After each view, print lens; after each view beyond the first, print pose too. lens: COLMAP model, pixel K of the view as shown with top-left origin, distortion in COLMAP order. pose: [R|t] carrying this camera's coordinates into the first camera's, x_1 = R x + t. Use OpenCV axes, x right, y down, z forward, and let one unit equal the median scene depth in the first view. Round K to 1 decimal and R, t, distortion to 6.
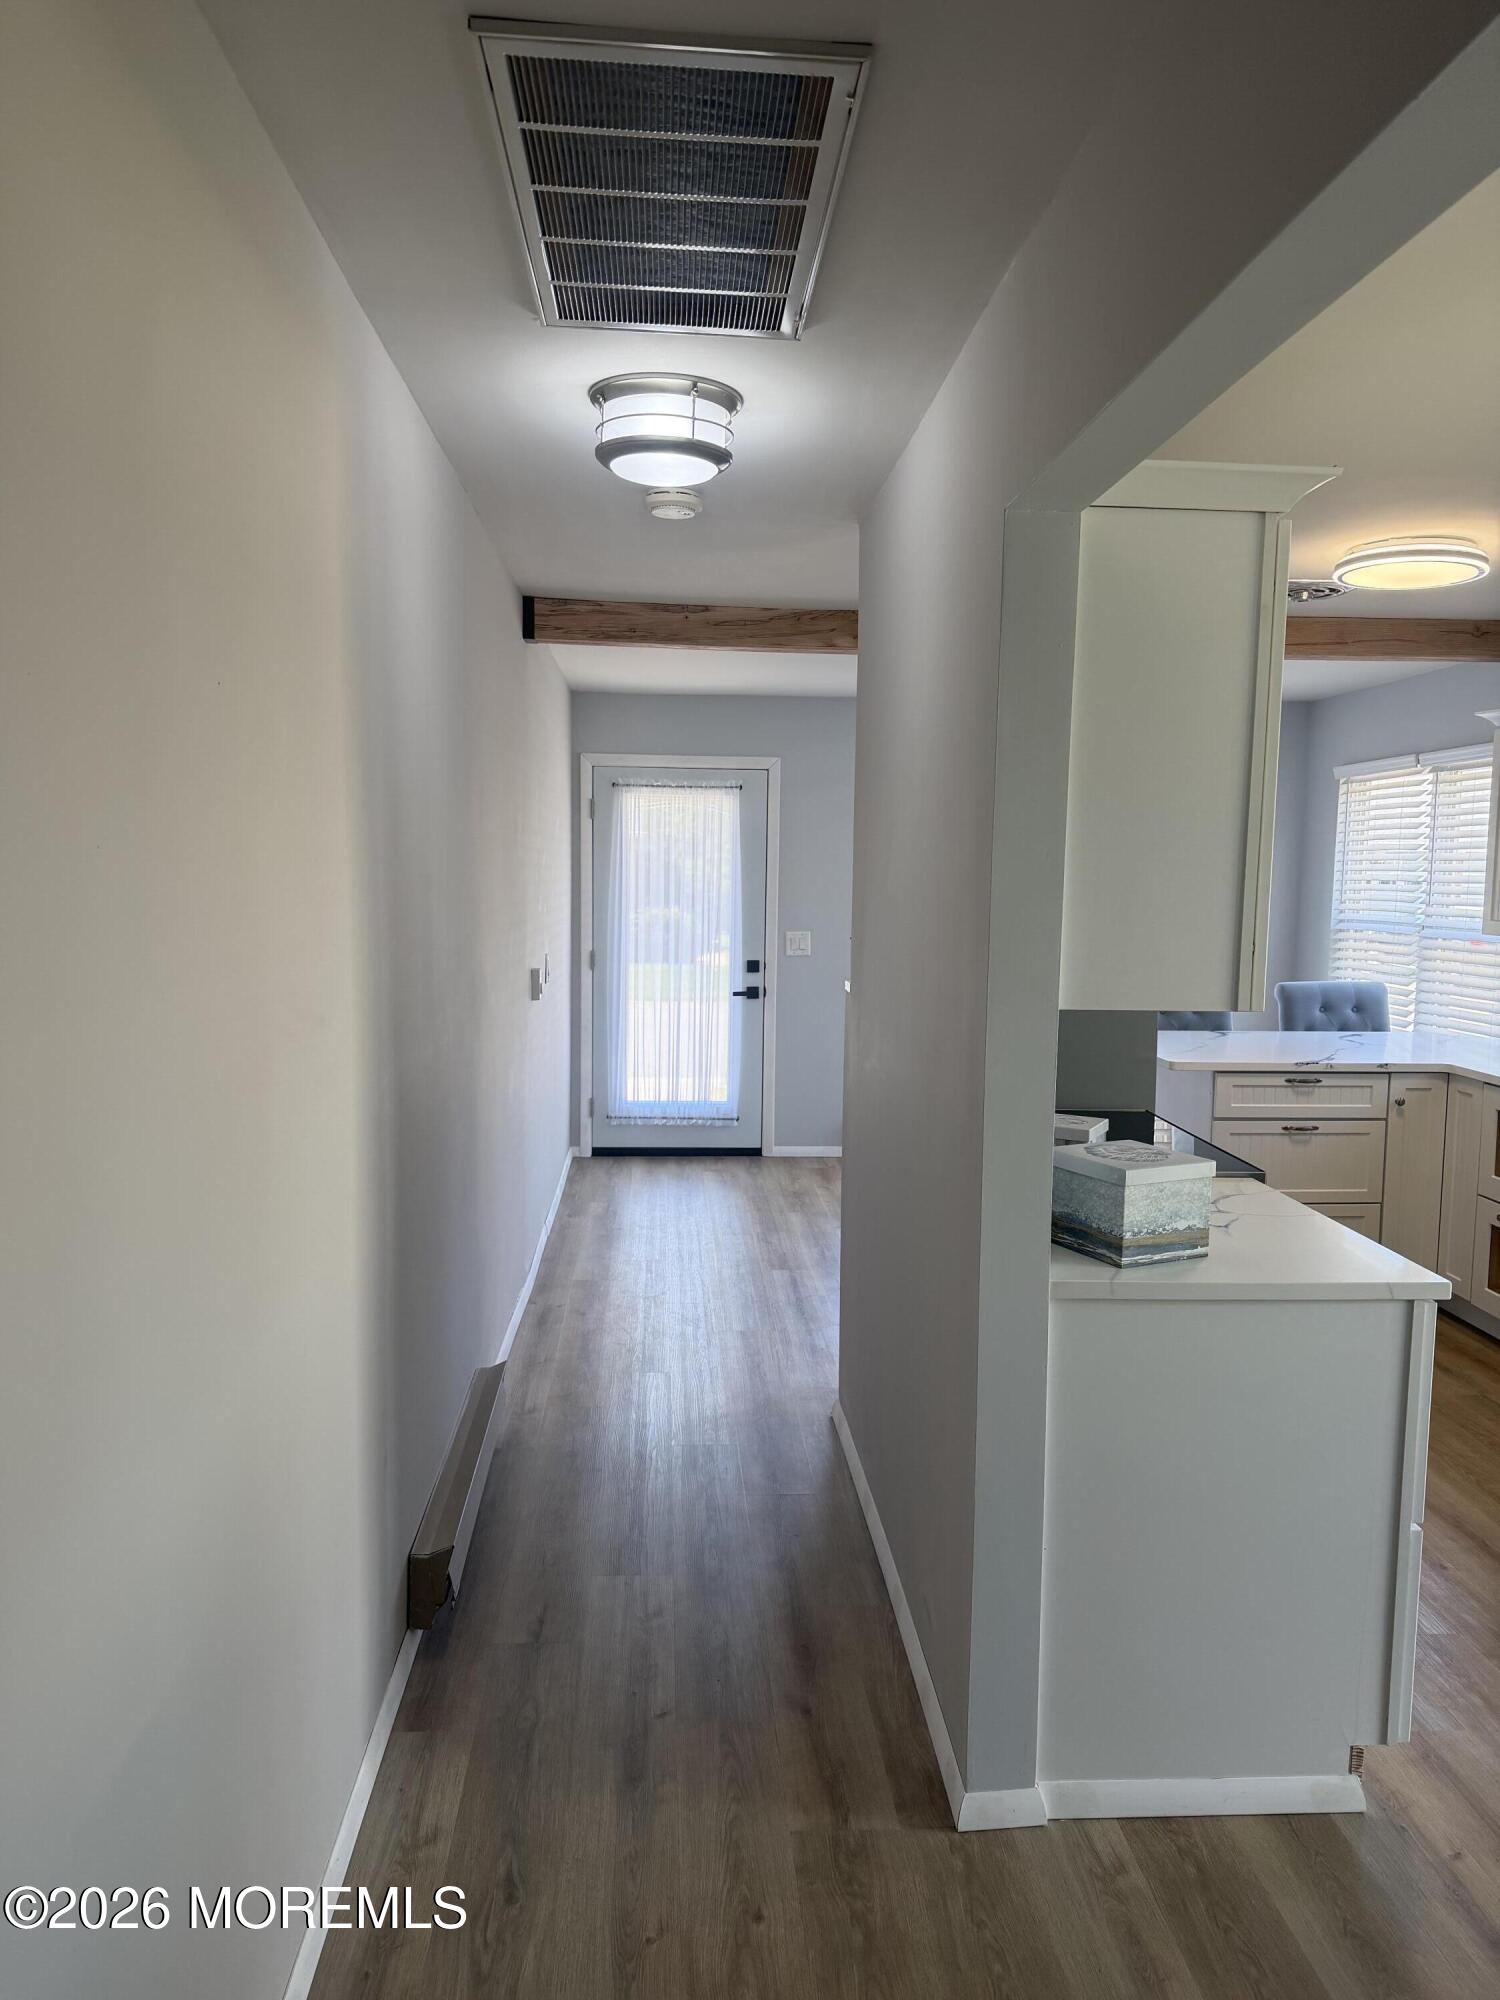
lens RADIAL K [[1385.2, 0, 747.5], [0, 1385.2, 990.4], [0, 0, 1]] dist [0.037638, -0.045350]
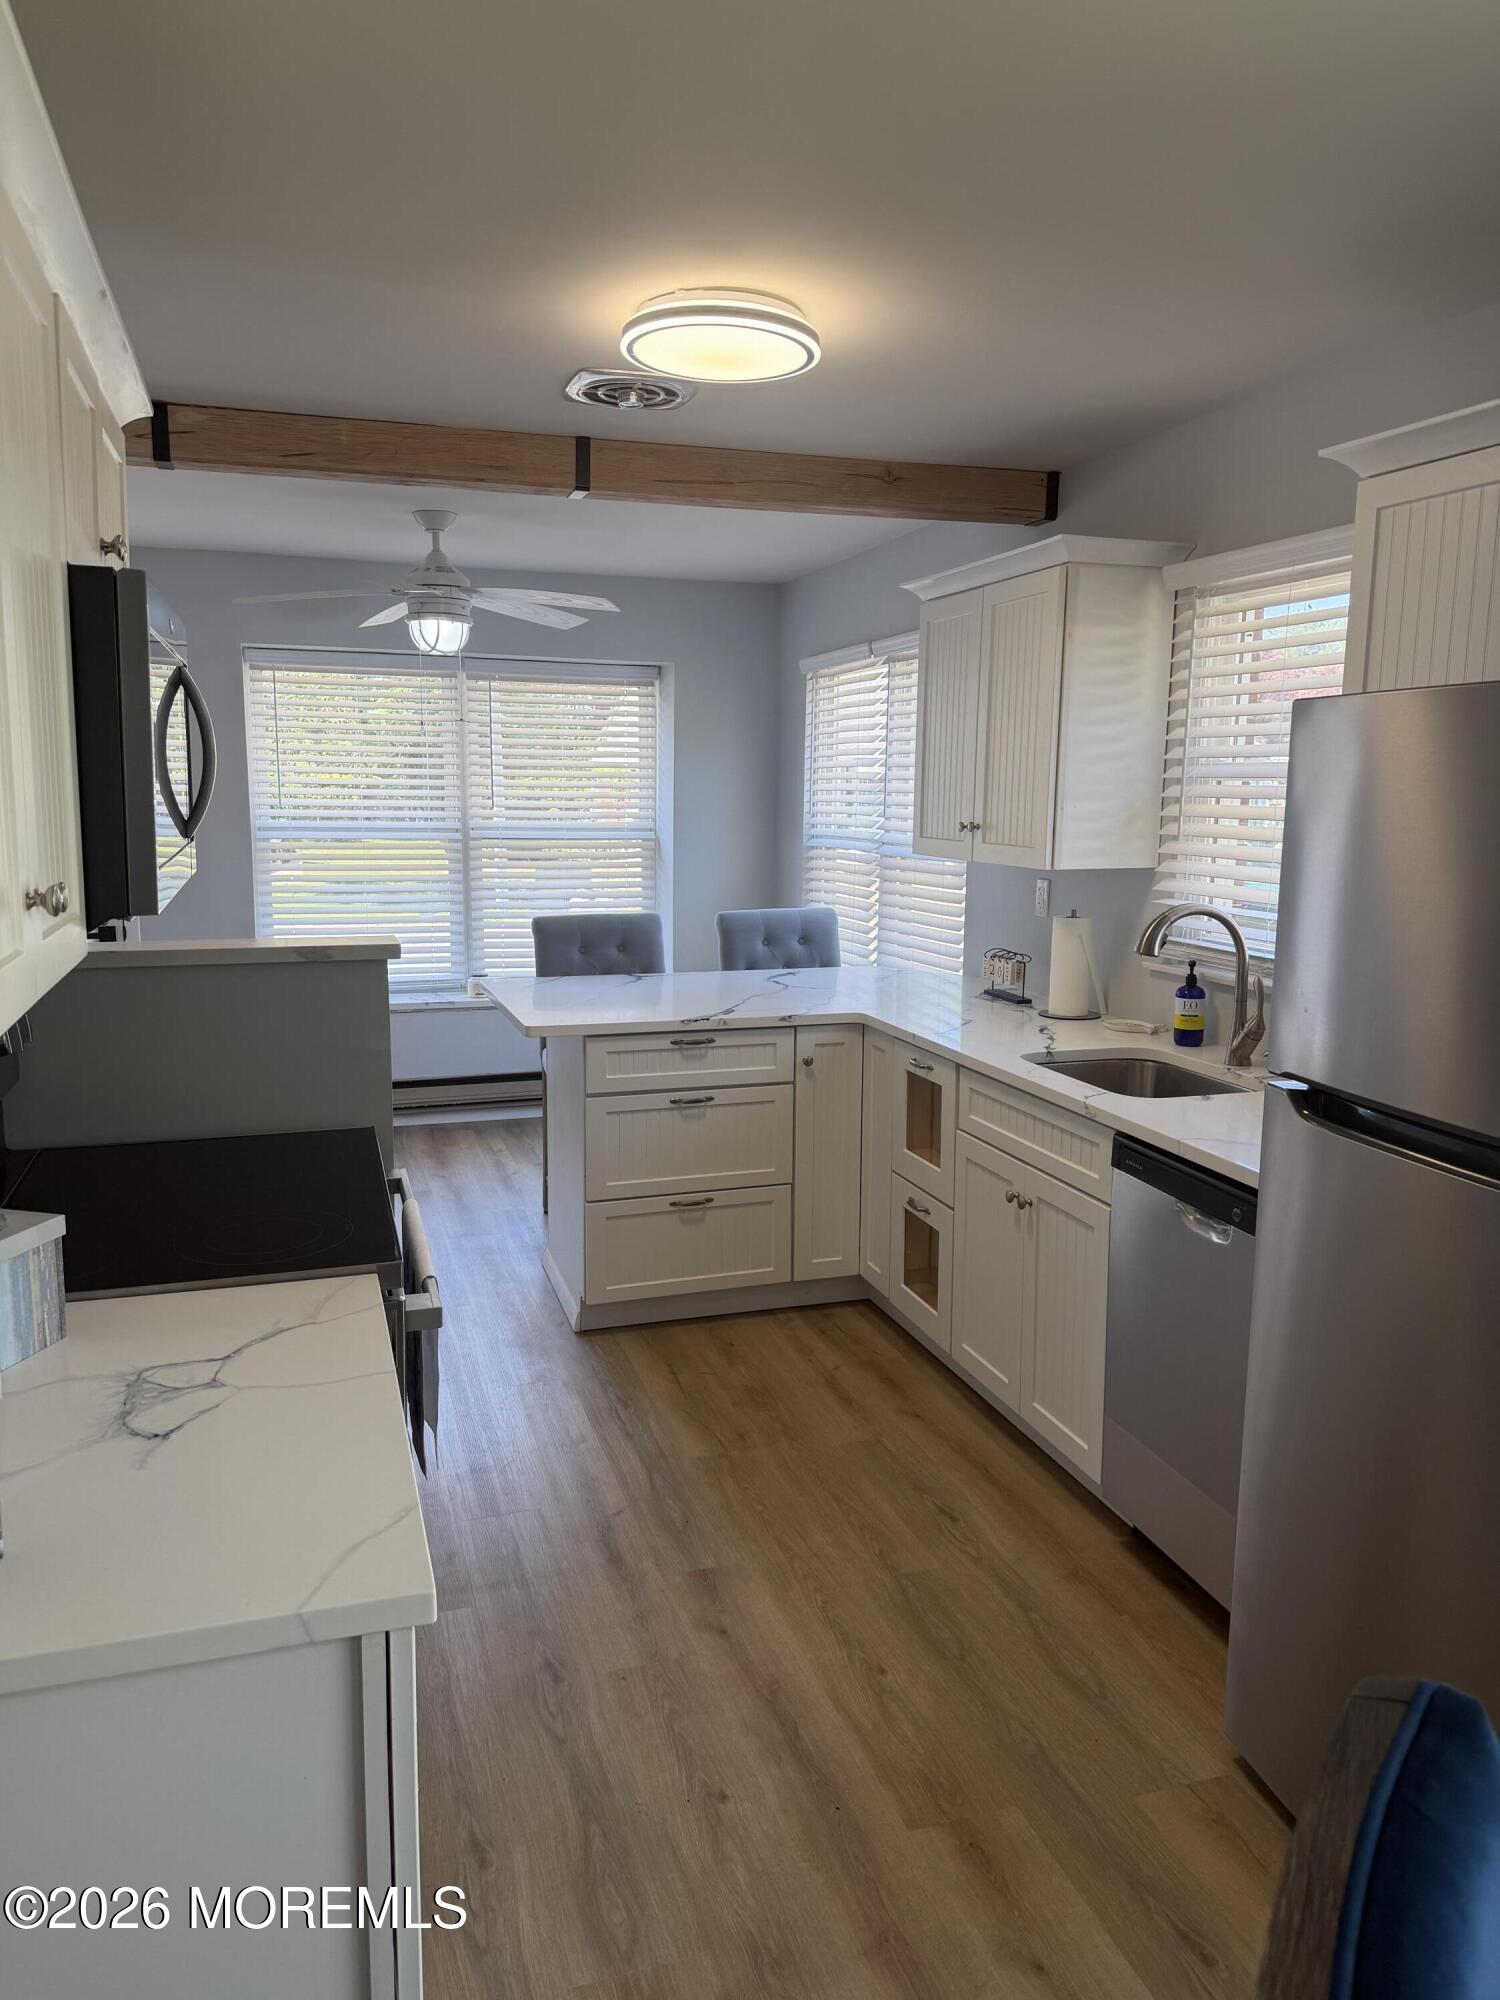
lens RADIAL K [[1368.9, 0, 723.2], [0, 1368.9, 994.9], [0, 0, 1]] dist [0.073211, -0.090658]
pose [[0.969190, -0.042214, 0.242670, 0.465334], [0.026341, 0.997318, 0.068286, -0.031438], [-0.244902, -0.059790, 0.967703, 0.483725]]
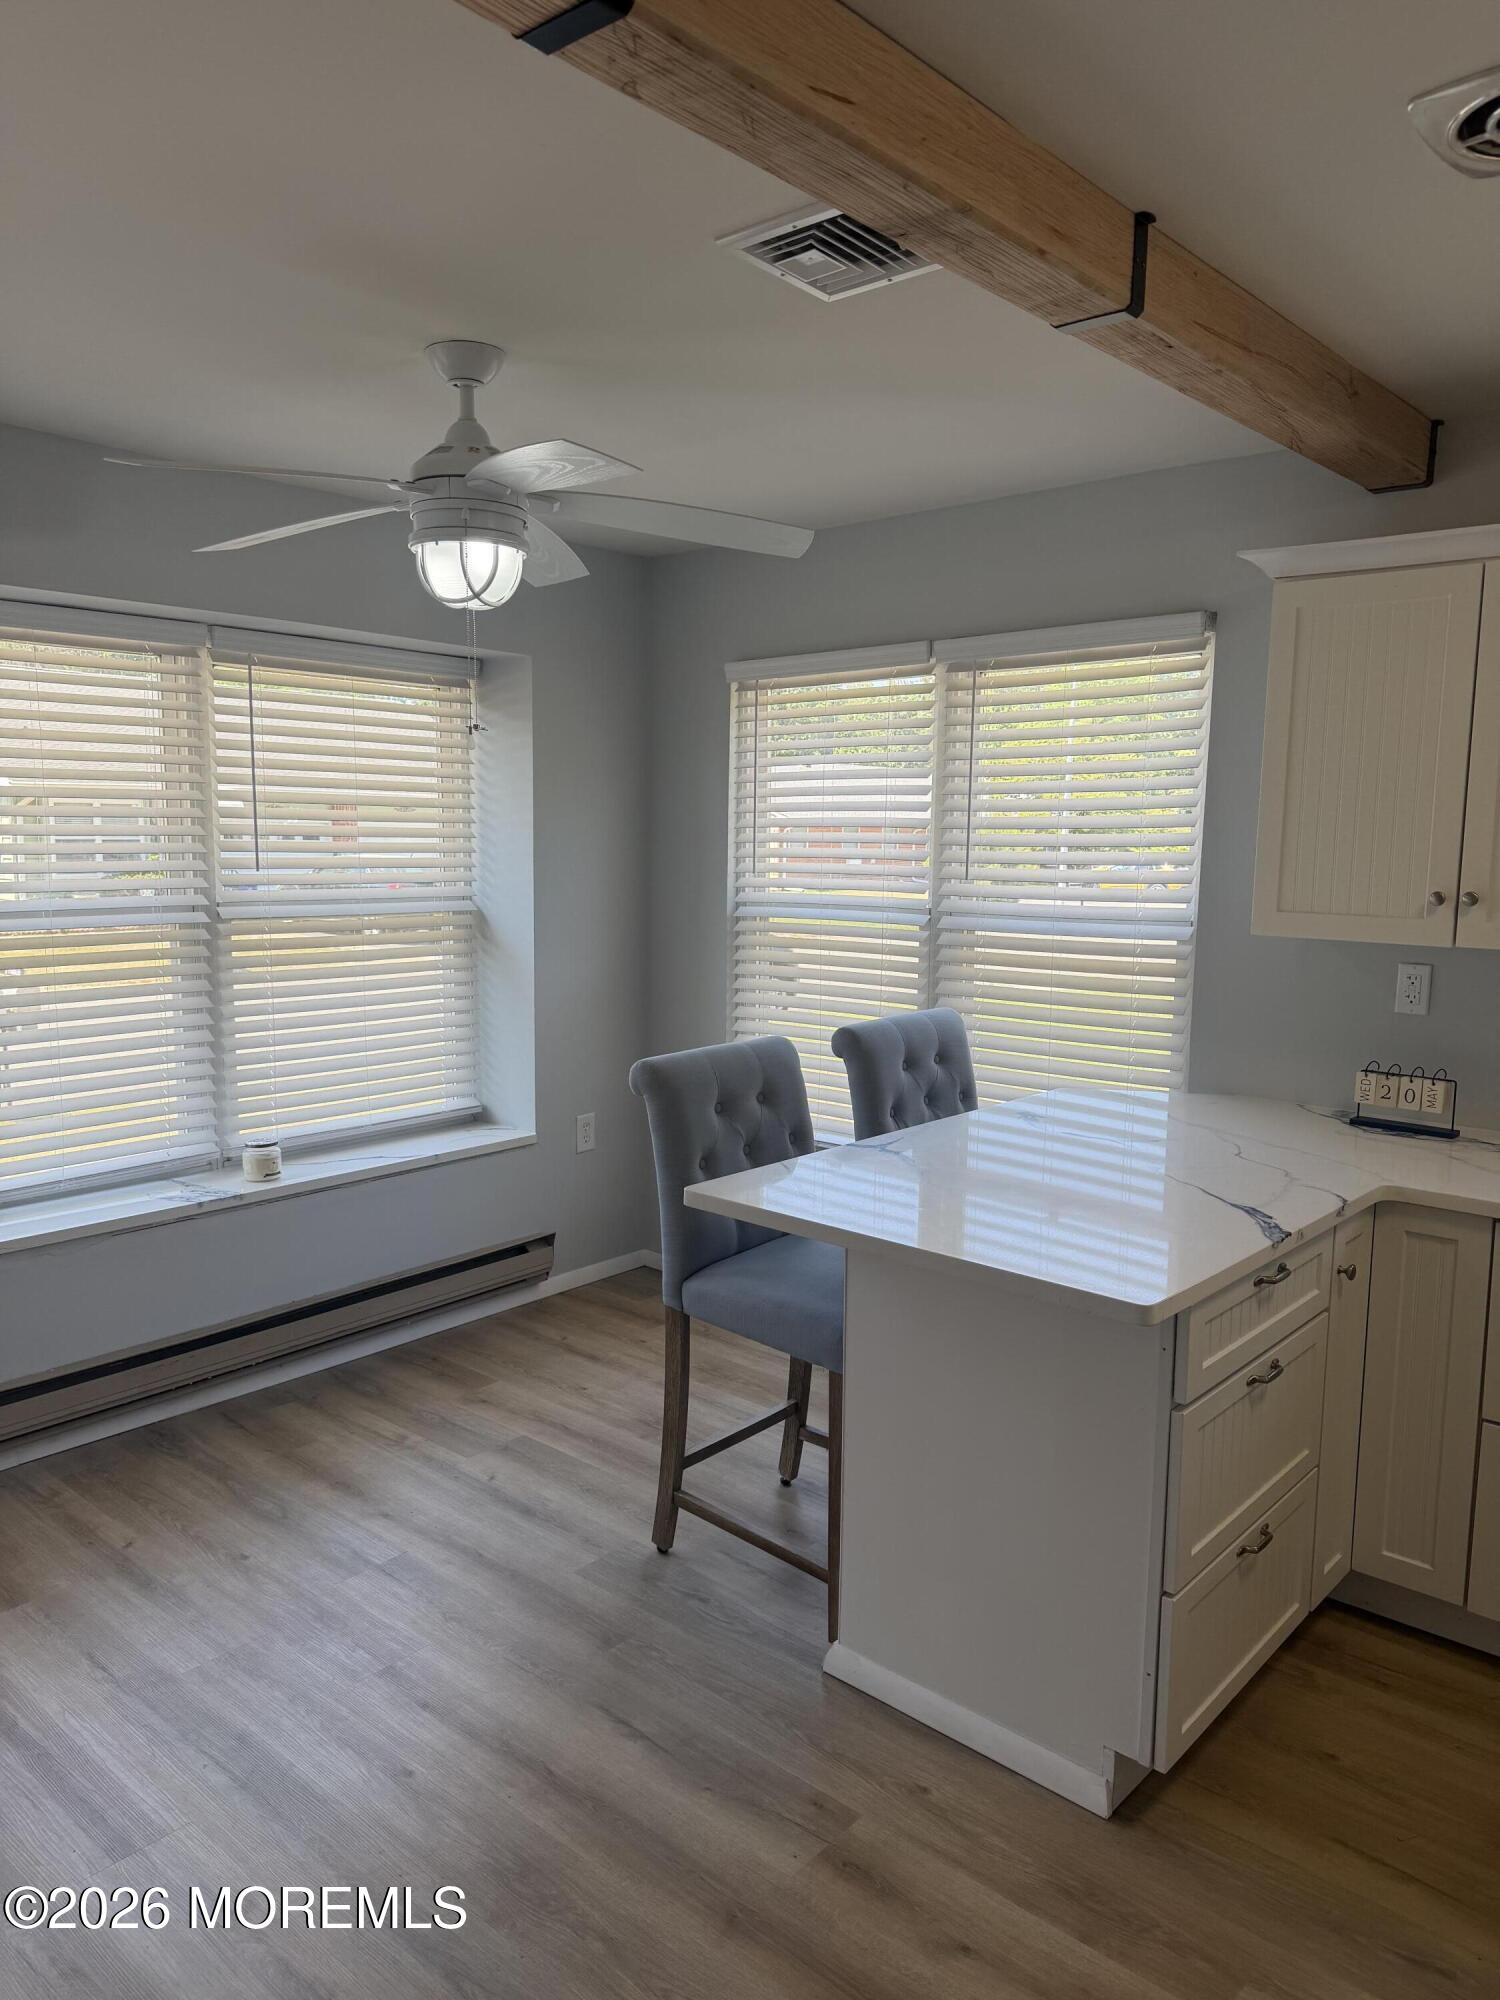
lens RADIAL K [[1413.1, 0, 750.0], [0, 1413.1, 1000.0], [0, 0, 1]] dist [0.066608, -0.102961]
pose [[0.703202, -0.092313, 0.704972, -0.121718], [0.063639, 0.995728, 0.066908, -0.148319], [-0.708137, -0.002186, 0.706072, 1.605736]]
